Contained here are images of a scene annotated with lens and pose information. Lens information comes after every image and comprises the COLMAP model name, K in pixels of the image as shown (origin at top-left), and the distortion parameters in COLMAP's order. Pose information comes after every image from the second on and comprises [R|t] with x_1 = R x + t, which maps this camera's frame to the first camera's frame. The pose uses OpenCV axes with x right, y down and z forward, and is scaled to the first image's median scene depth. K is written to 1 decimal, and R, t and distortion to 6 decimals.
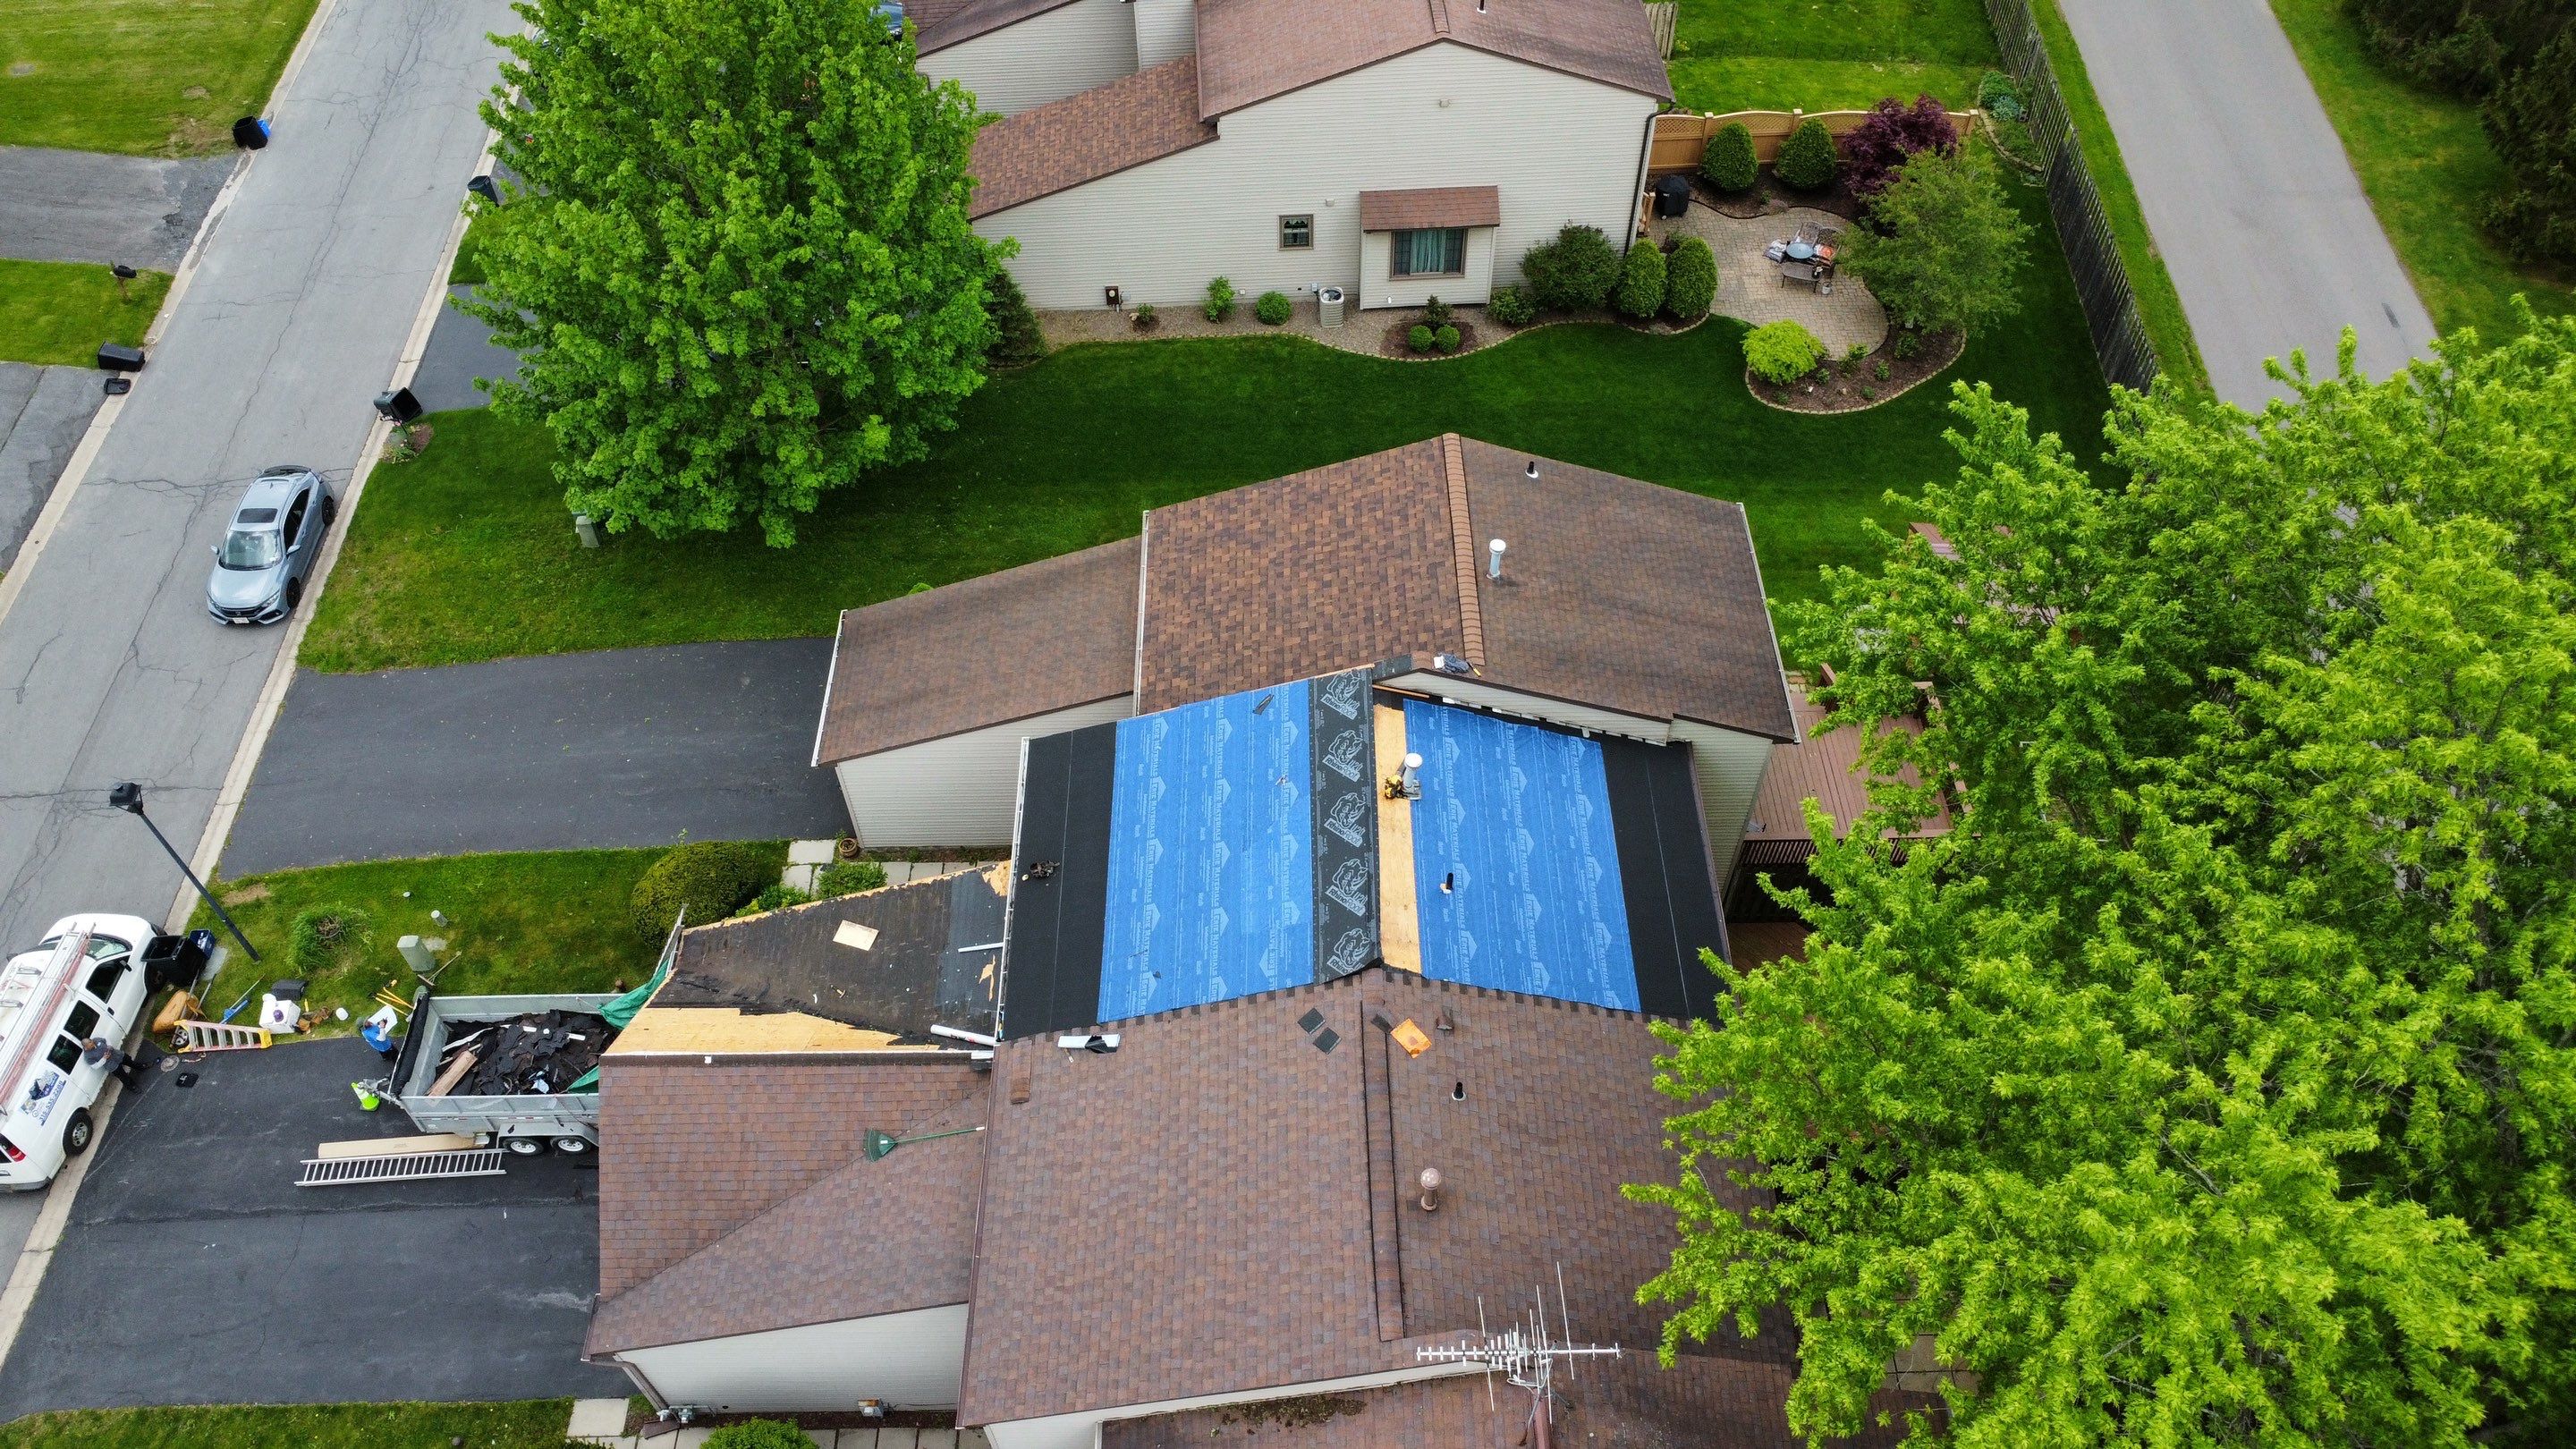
lens RADIAL K [[1864.8, 0, 1280.4], [0, 1864.8, 720.6], [0, 0, 1]] dist [-0.026330, -0.010536]
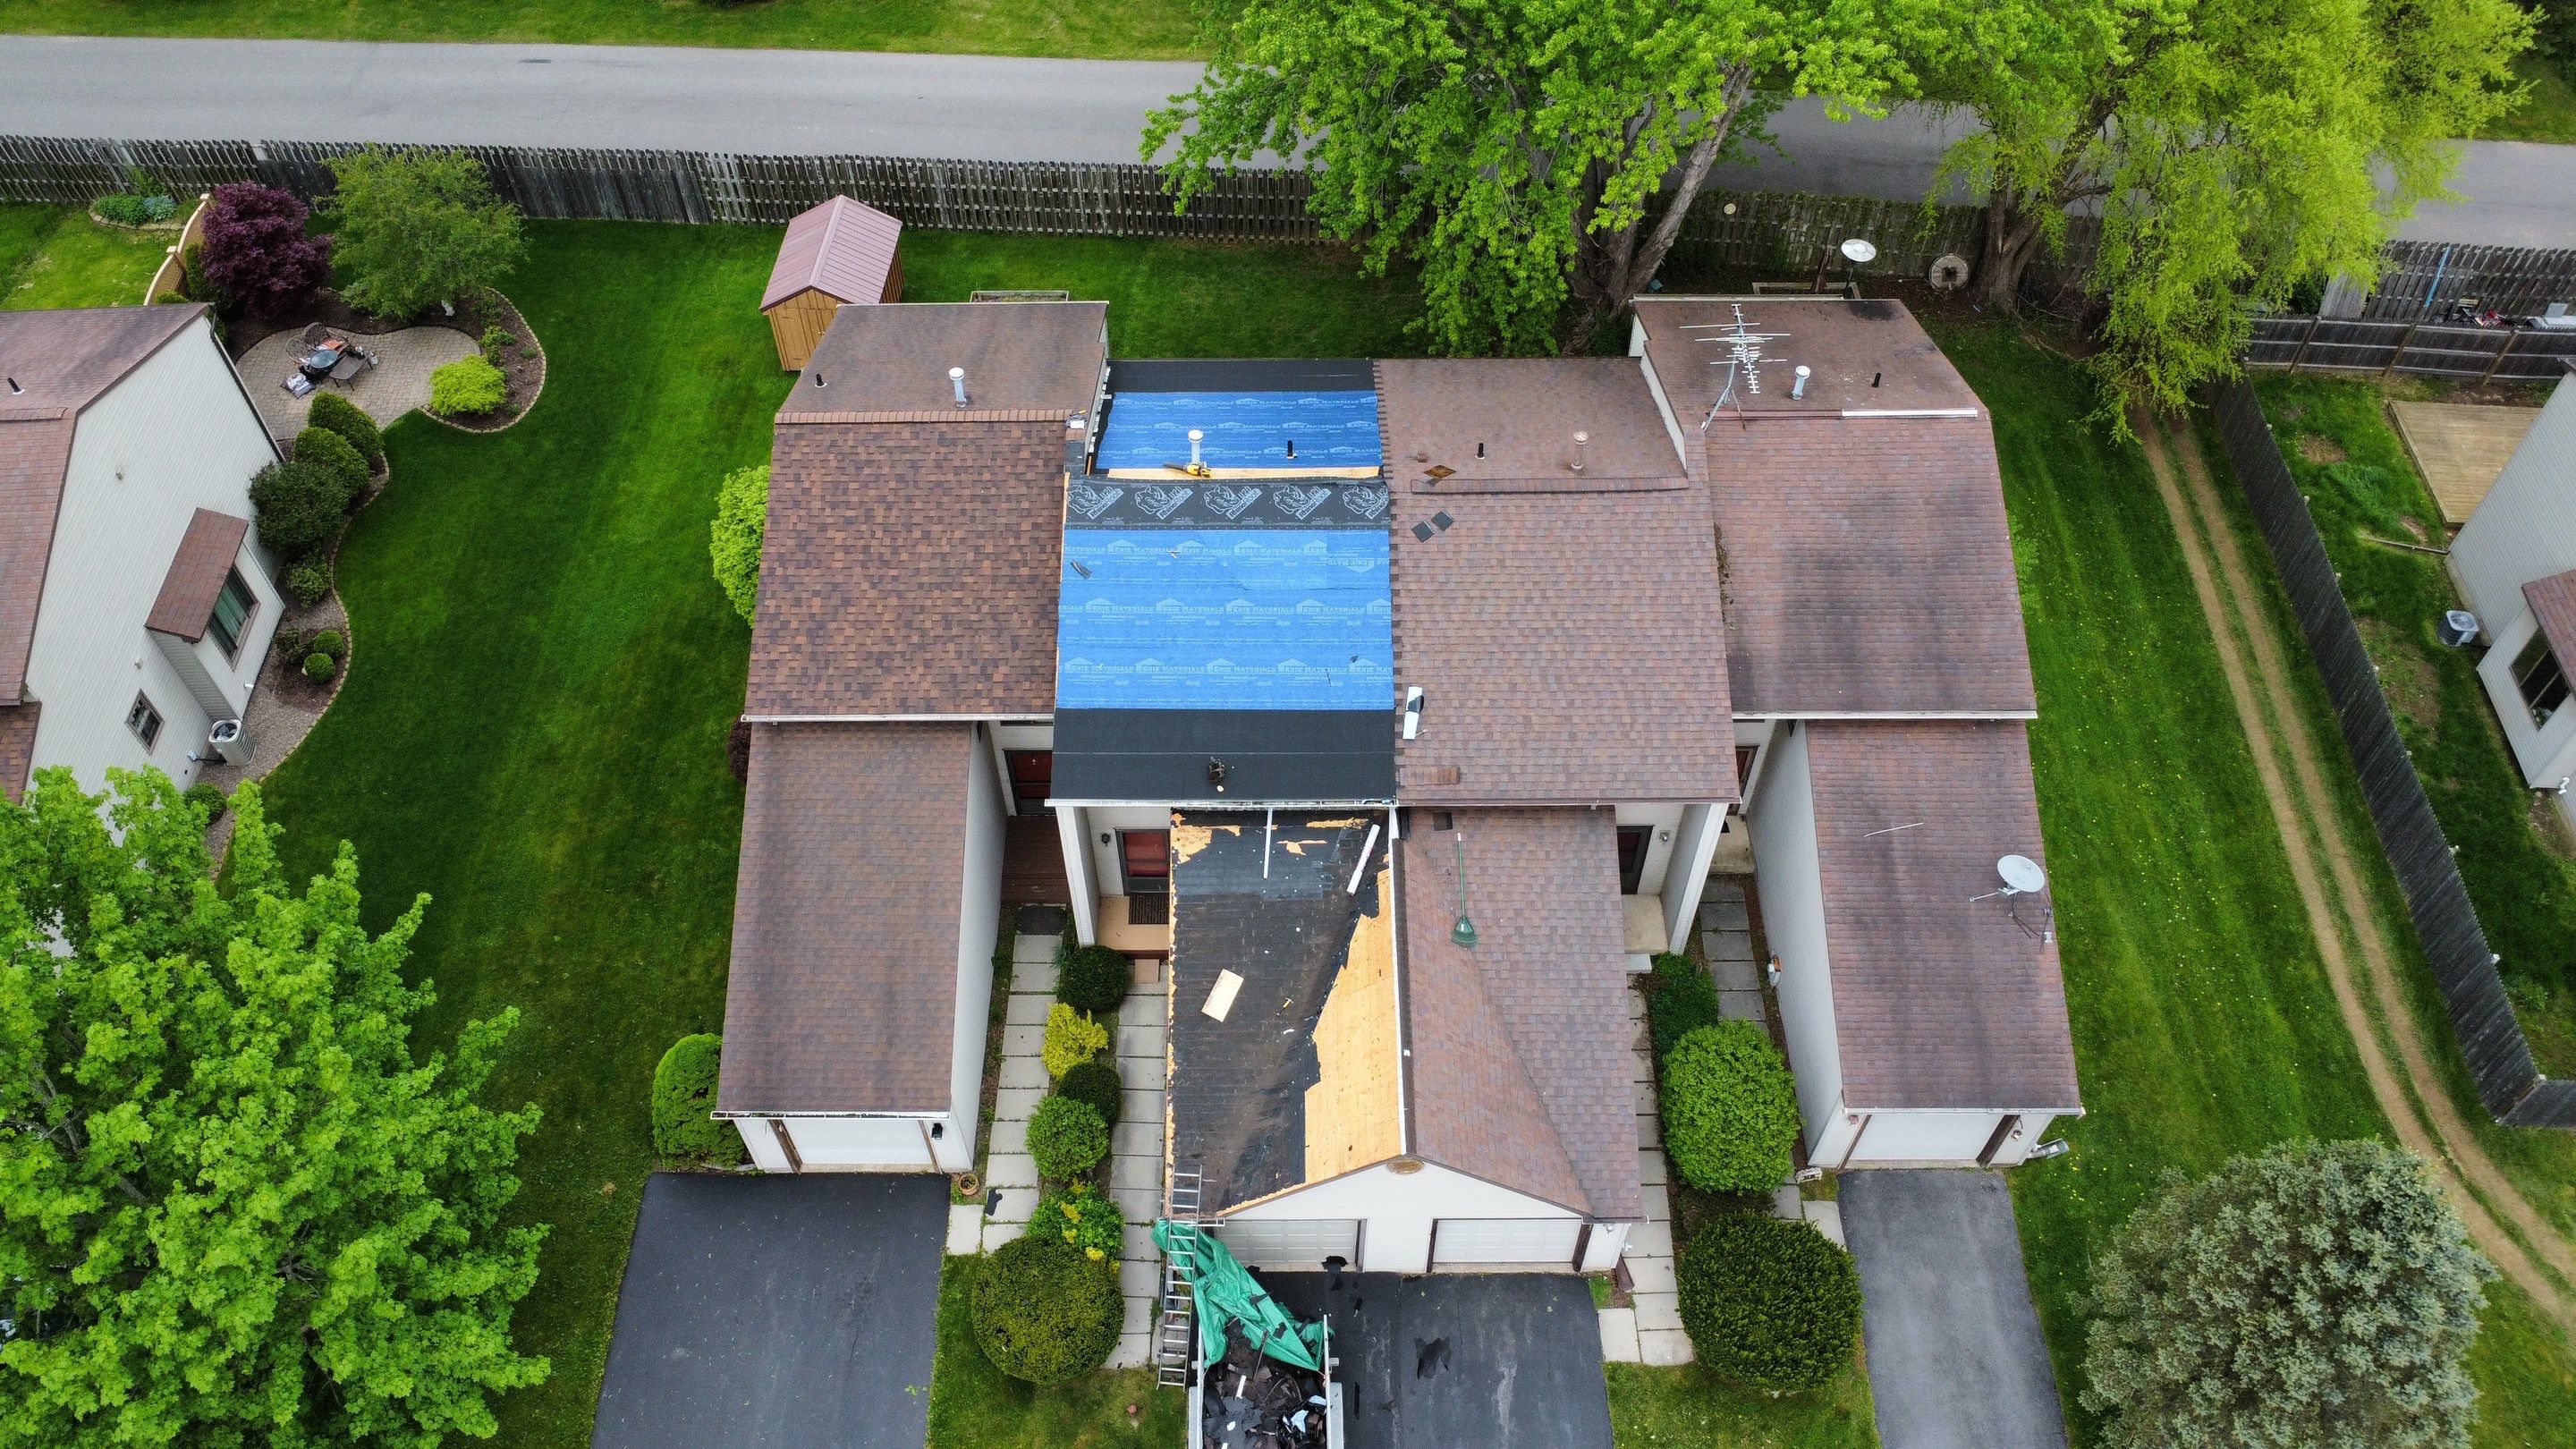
lens RADIAL K [[1864.8, 0, 1285.9], [0, 1864.8, 716.5], [0, 0, 1]] dist [-0.026330, -0.010536]
pose [[0.008825, -0.773143, 0.634170, -0.693827], [0.783483, 0.399419, 0.476046, -0.361954], [-0.621351, 0.492660, 0.609269, 0.290686]]
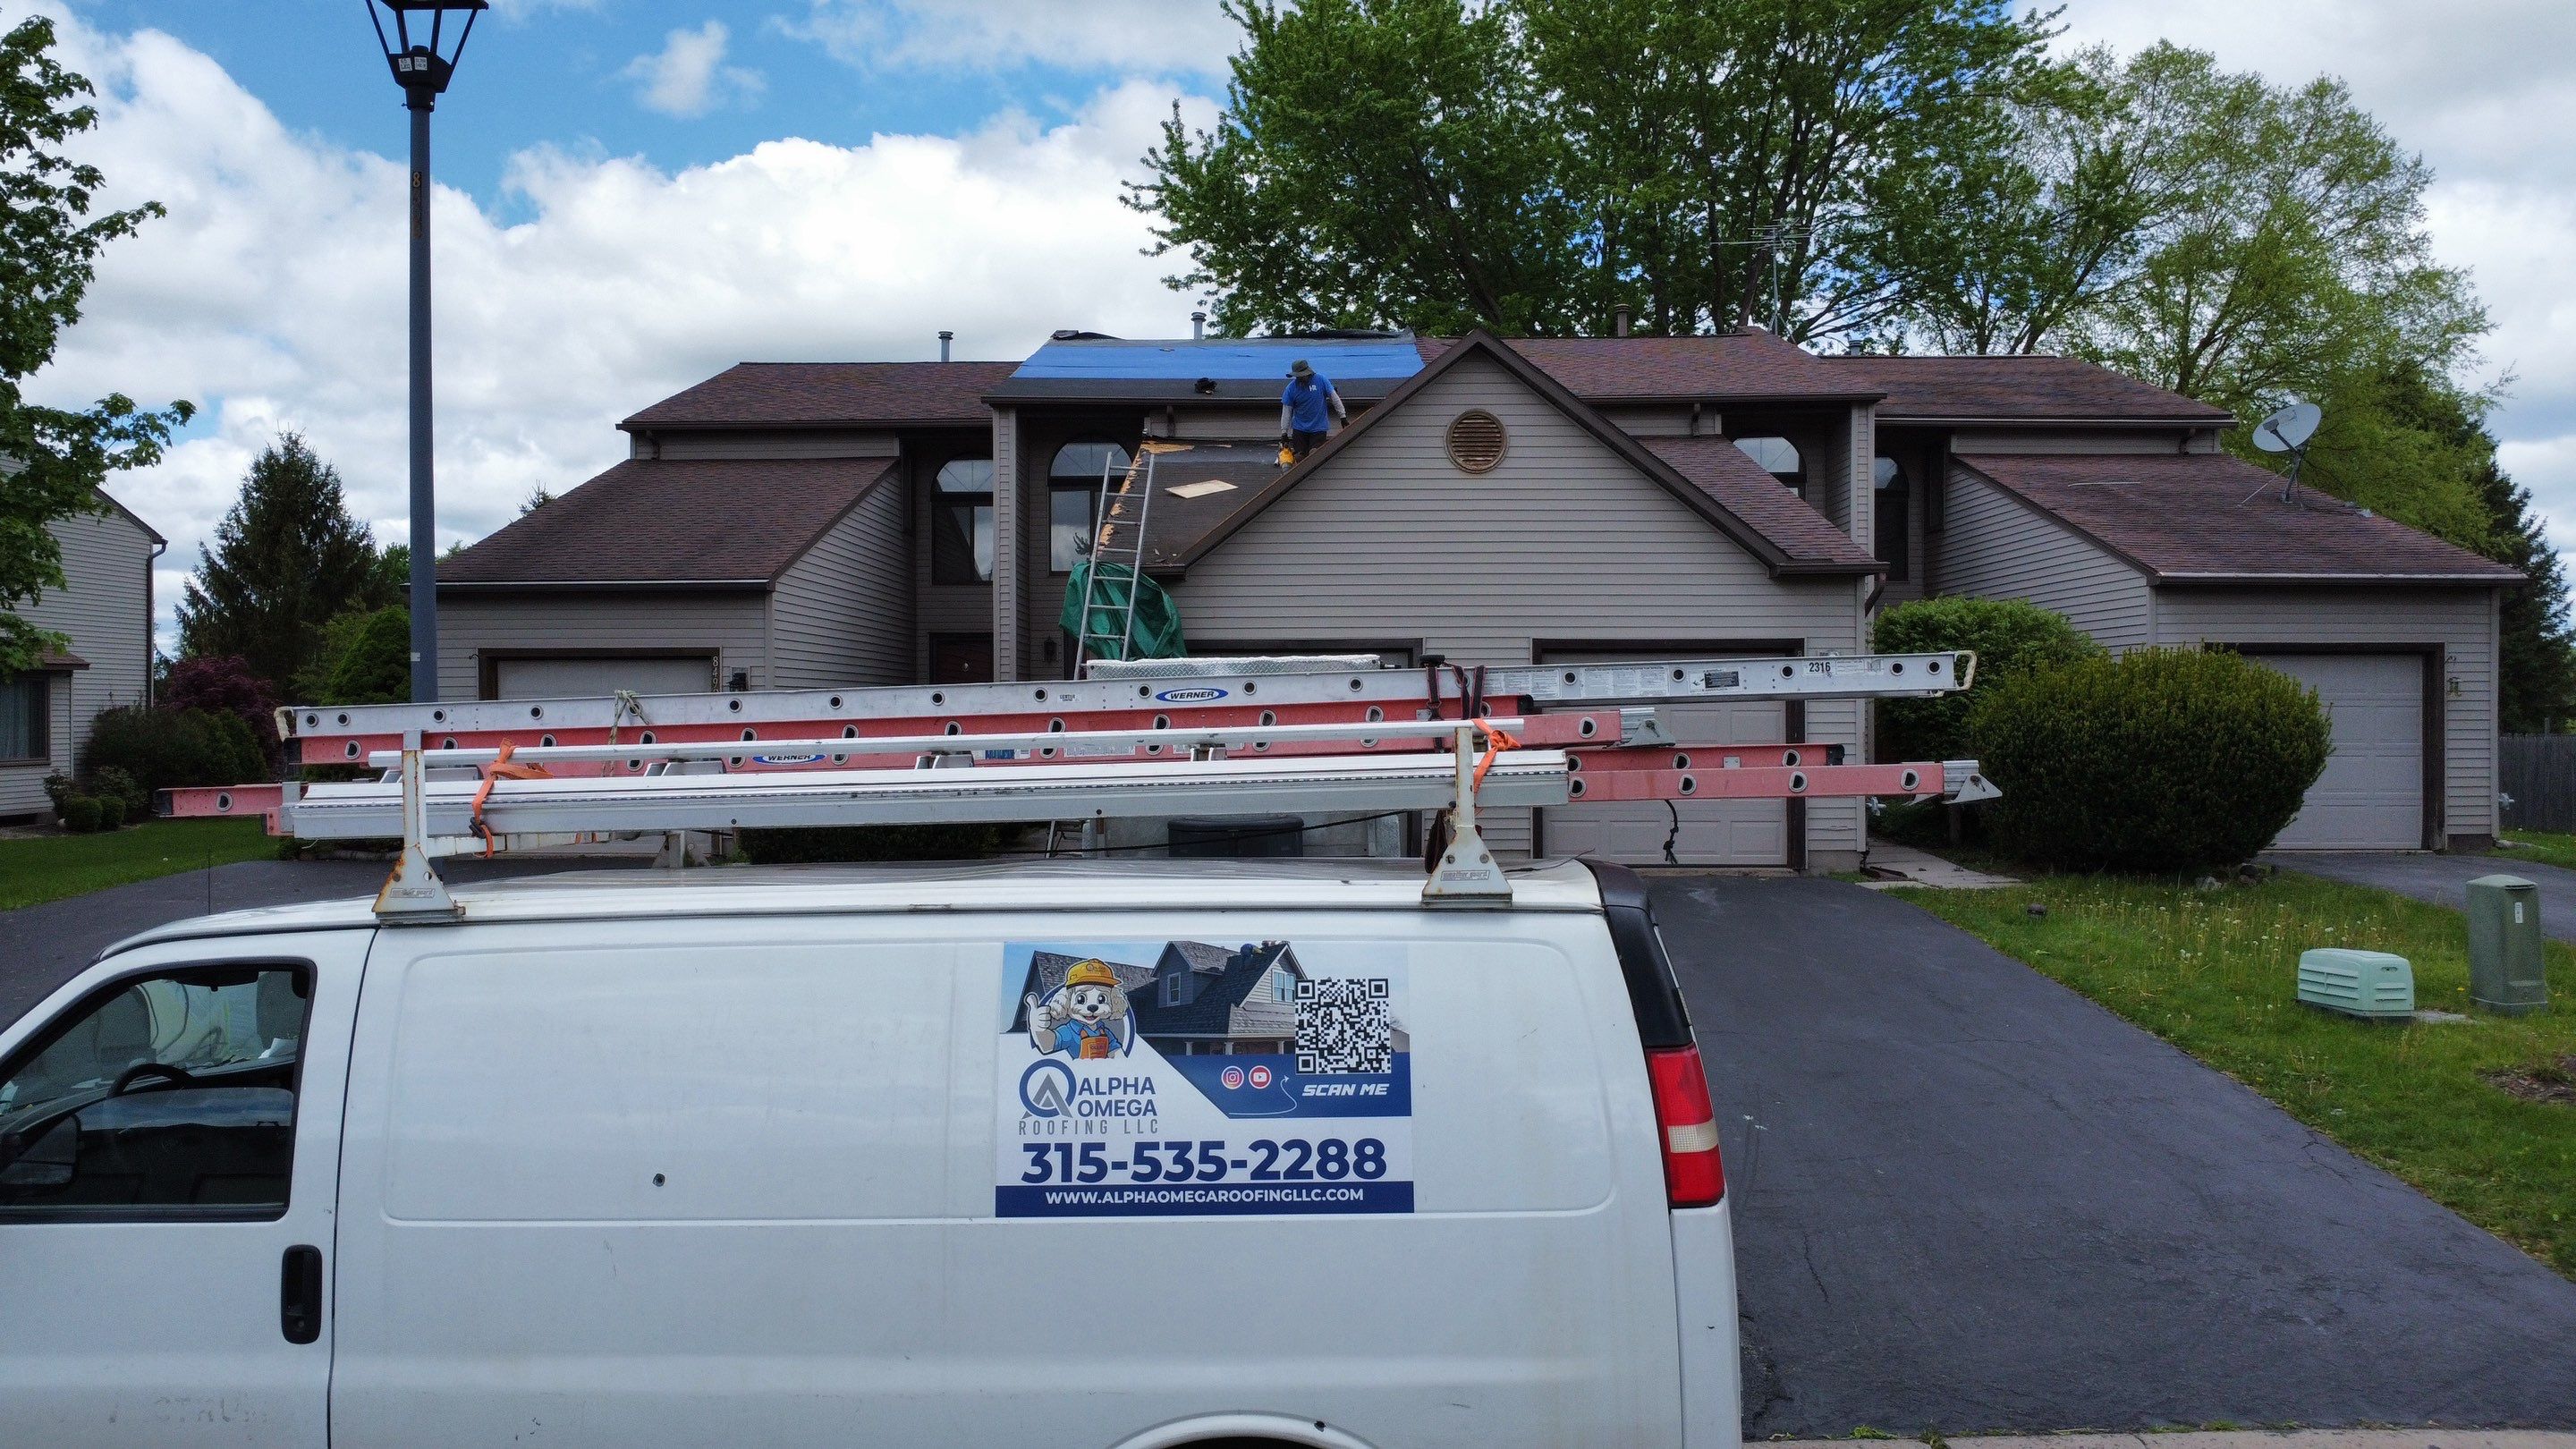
lens RADIAL K [[1864.8, 0, 1285.8], [0, 1864.8, 723.5], [0, 0, 1]] dist [-0.026330, -0.010536]
pose [[0.021735, 0.005096, 0.999751, -0.852572], [0.780651, 0.624643, -0.020155, 0.194817], [-0.624590, 0.780894, 0.009598, 0.979809]]
